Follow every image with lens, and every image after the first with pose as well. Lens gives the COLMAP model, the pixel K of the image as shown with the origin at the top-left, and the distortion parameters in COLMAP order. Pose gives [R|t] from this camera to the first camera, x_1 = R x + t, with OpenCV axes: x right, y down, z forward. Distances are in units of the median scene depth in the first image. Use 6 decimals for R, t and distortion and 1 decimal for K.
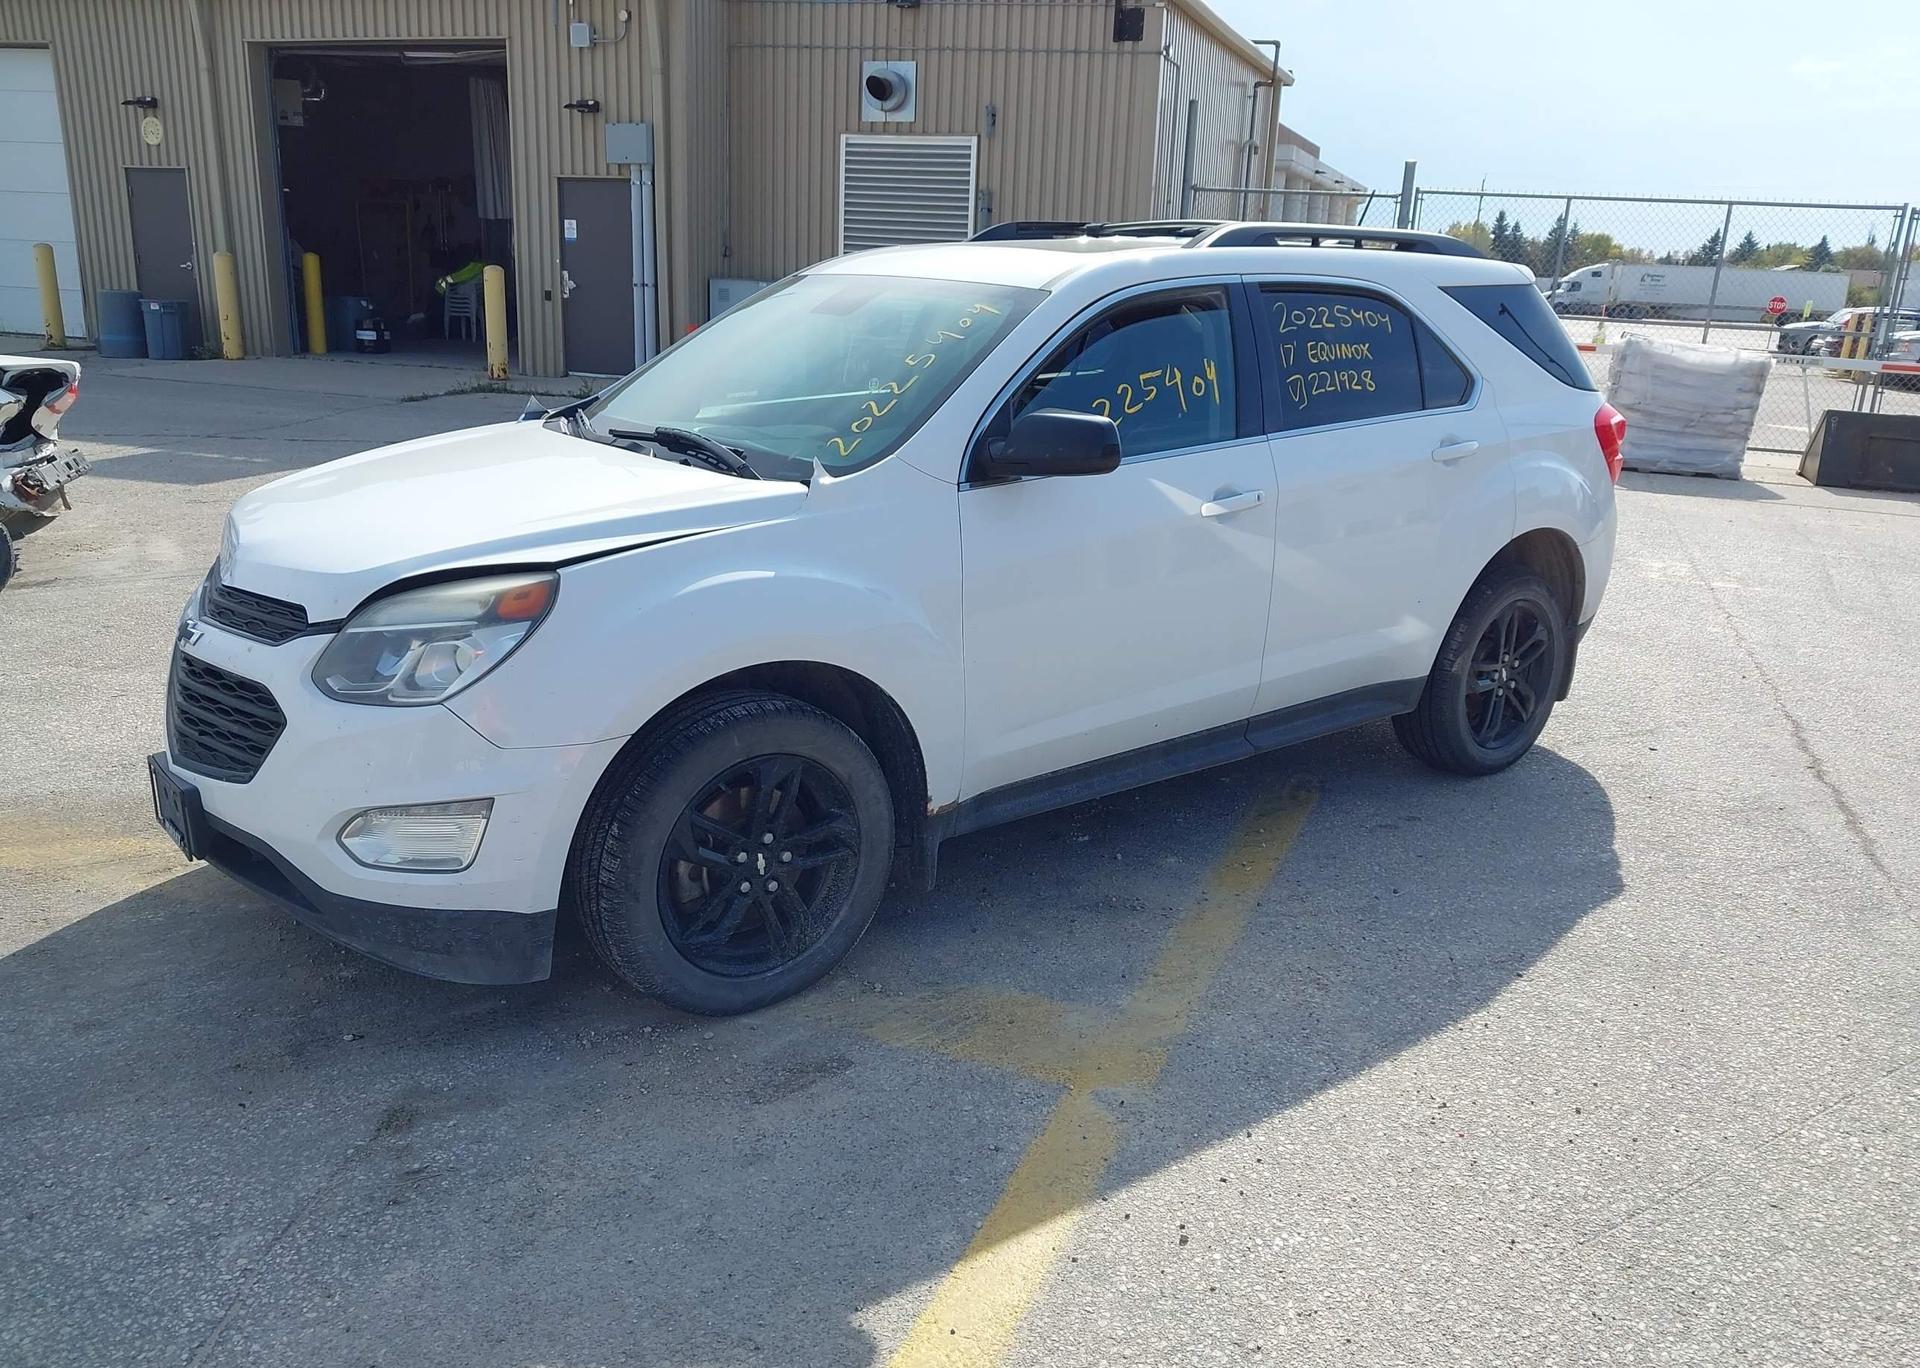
lens RADIAL K [[1533.1, 0, 961.1], [0, 1533.1, 679.2], [0, 0, 1]] dist [0.010968, -0.013059]
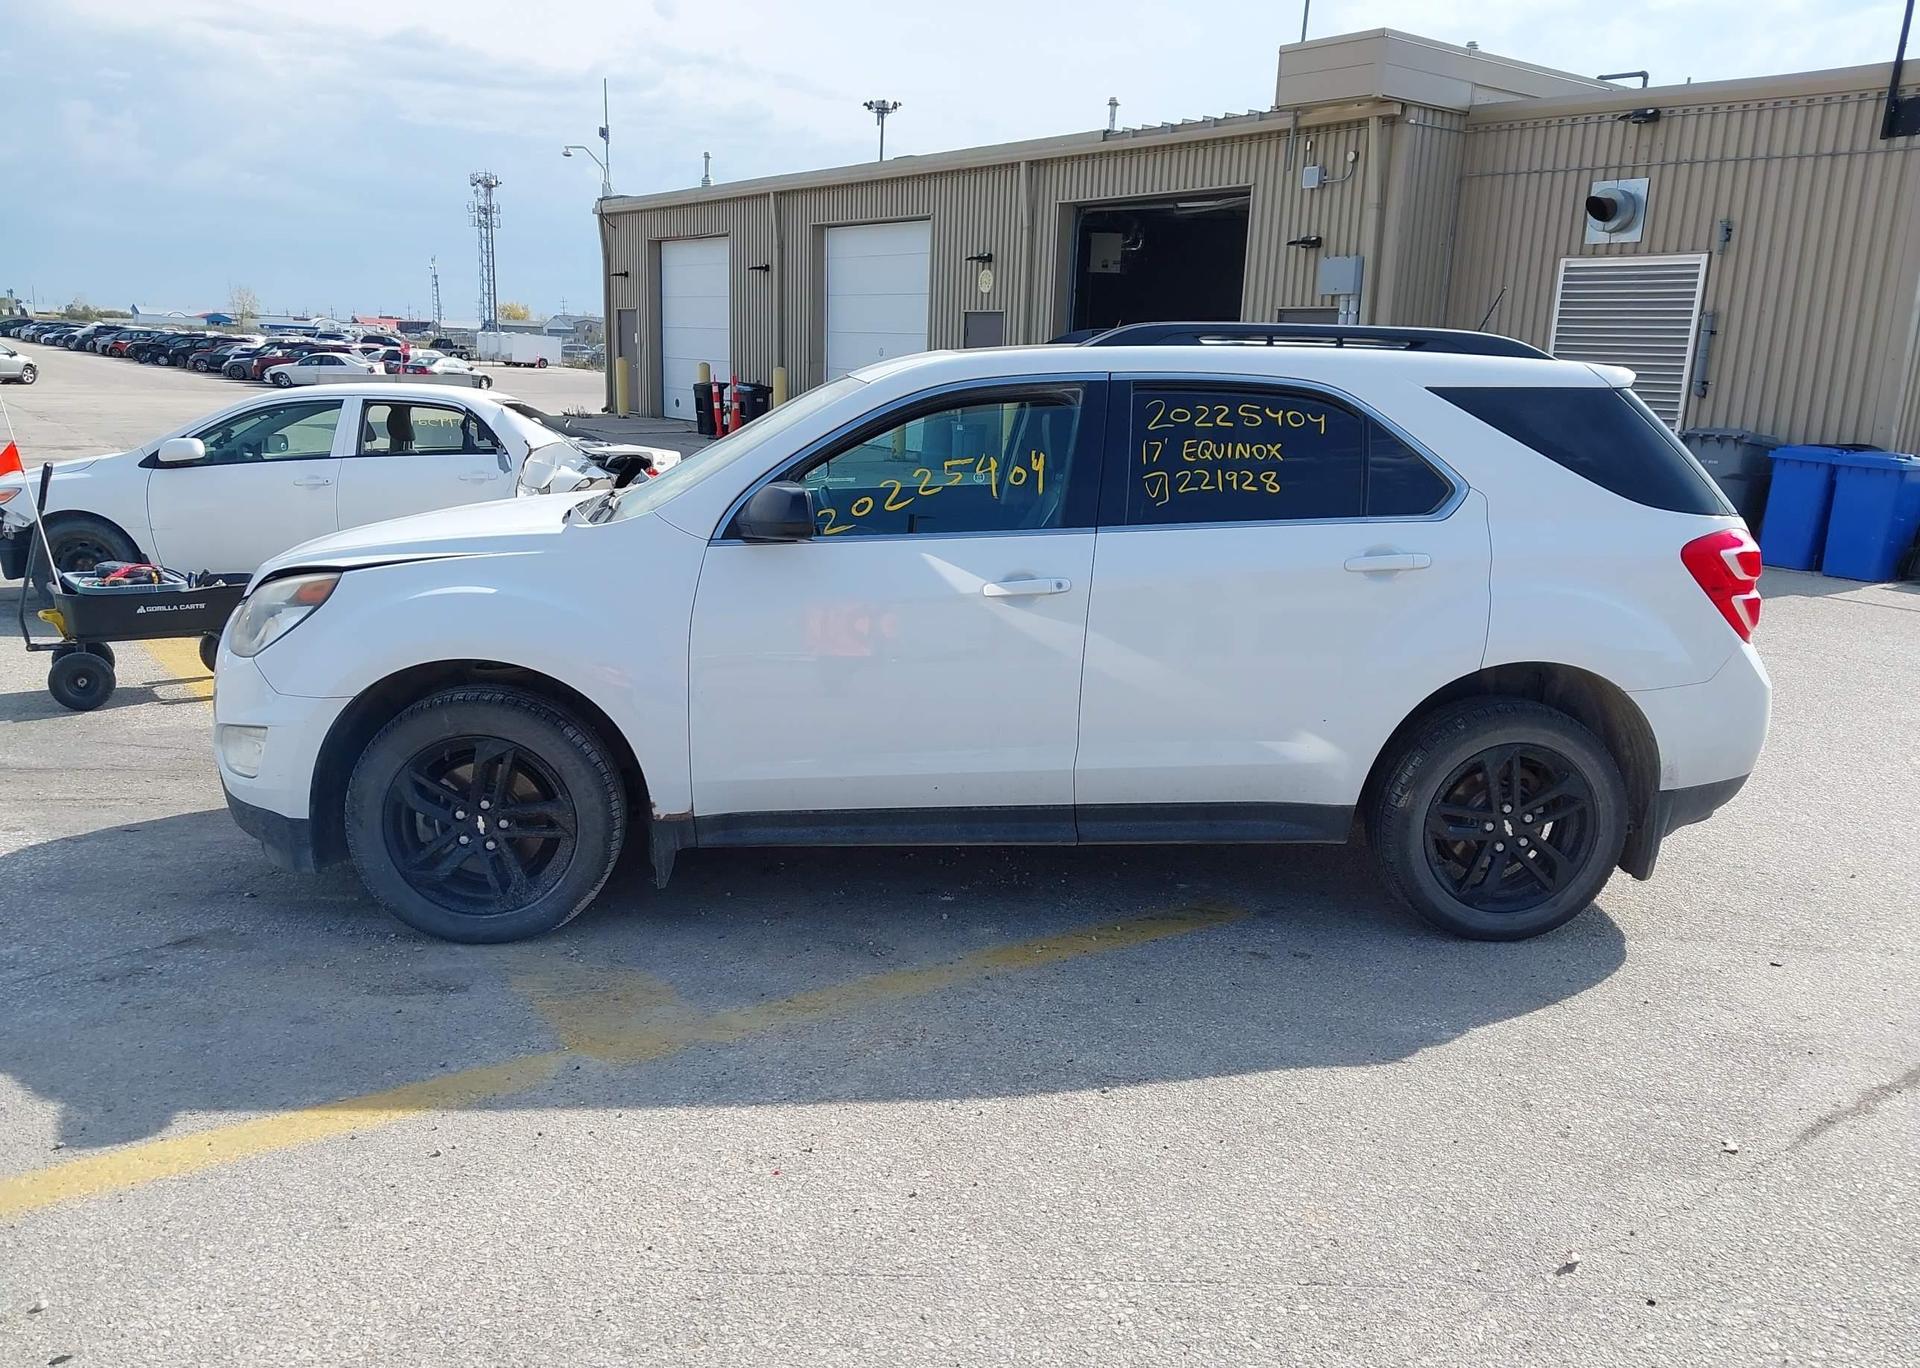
lens RADIAL K [[1533.1, 0, 966.7], [0, 1533.1, 680.4], [0, 0, 1]] dist [0.010968, -0.013059]
pose [[0.827541, 0.107897, -0.550939, 0.657413], [-0.153309, 0.987490, -0.036886, -0.007965], [0.540066, 0.114989, 0.833730, 0.113997]]
